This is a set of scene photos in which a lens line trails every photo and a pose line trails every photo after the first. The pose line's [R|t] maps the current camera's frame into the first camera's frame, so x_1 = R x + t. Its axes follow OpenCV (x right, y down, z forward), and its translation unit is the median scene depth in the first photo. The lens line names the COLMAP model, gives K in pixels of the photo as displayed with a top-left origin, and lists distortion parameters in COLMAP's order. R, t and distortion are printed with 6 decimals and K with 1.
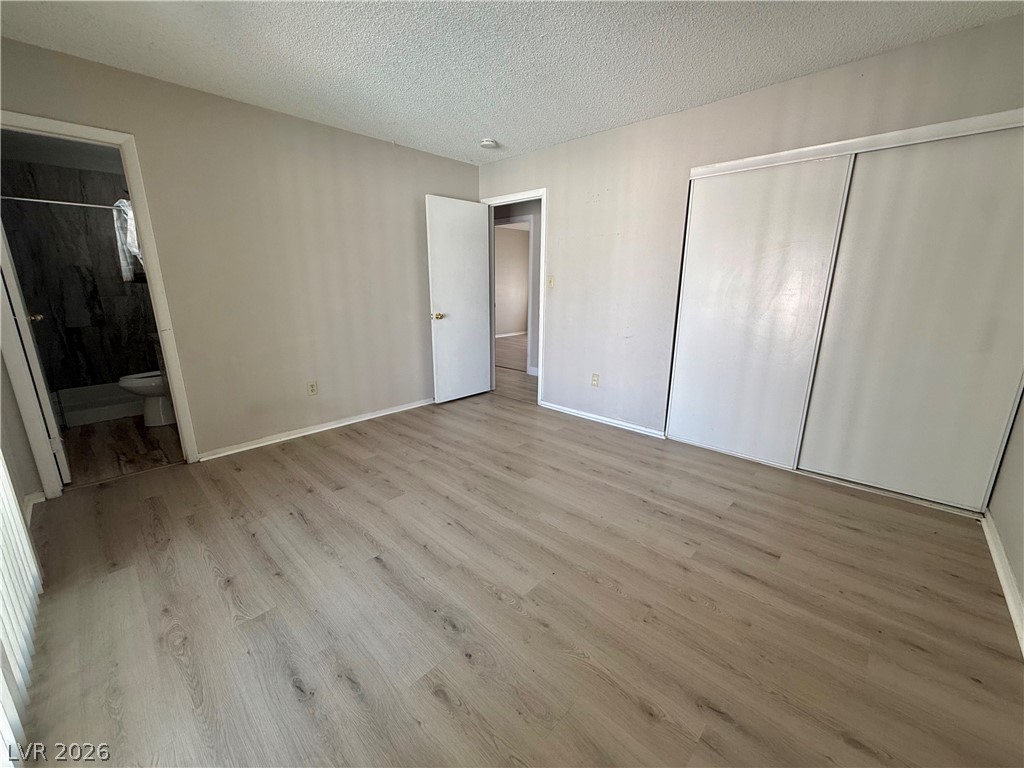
lens RADIAL K [[420.4, 0, 512.0], [0, 420.4, 384.0], [0, 0, 1]] dist [0.001963, -0.000096]
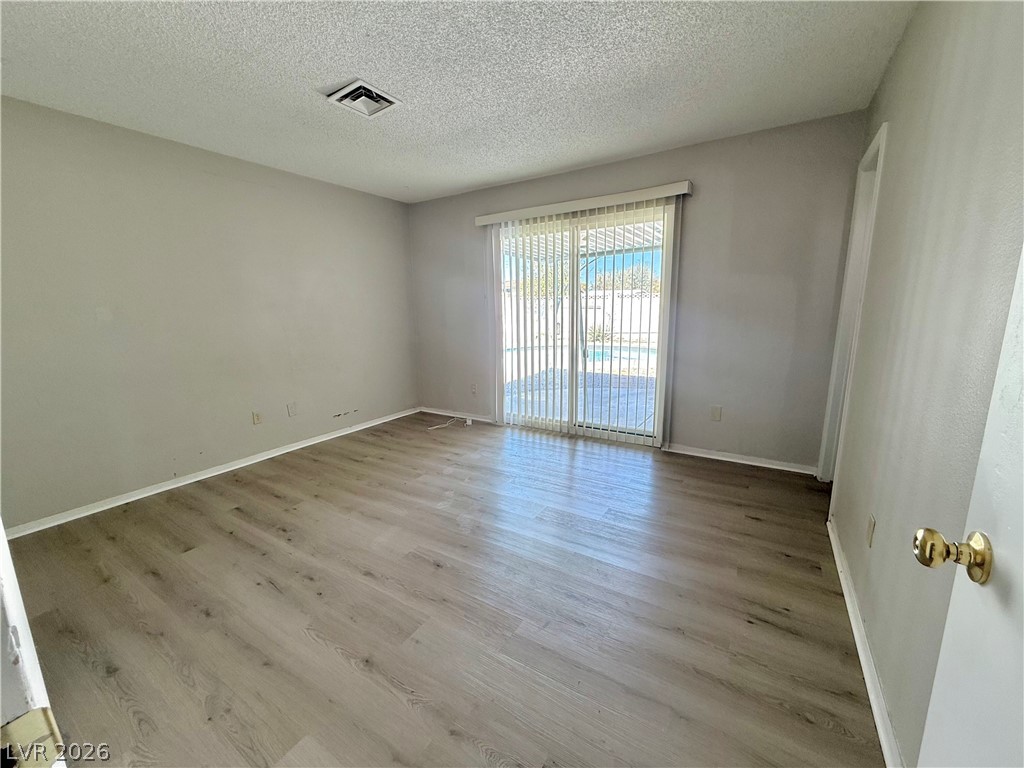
lens RADIAL K [[420.4, 0, 512.0], [0, 420.4, 384.0], [0, 0, 1]] dist [0.001963, -0.000096]
pose [[-0.980873, 0.048166, -0.188596, -0.014889], [-0.031493, 0.916864, 0.397955, -0.462806], [0.192085, 0.396283, -0.897810, 1.930097]]
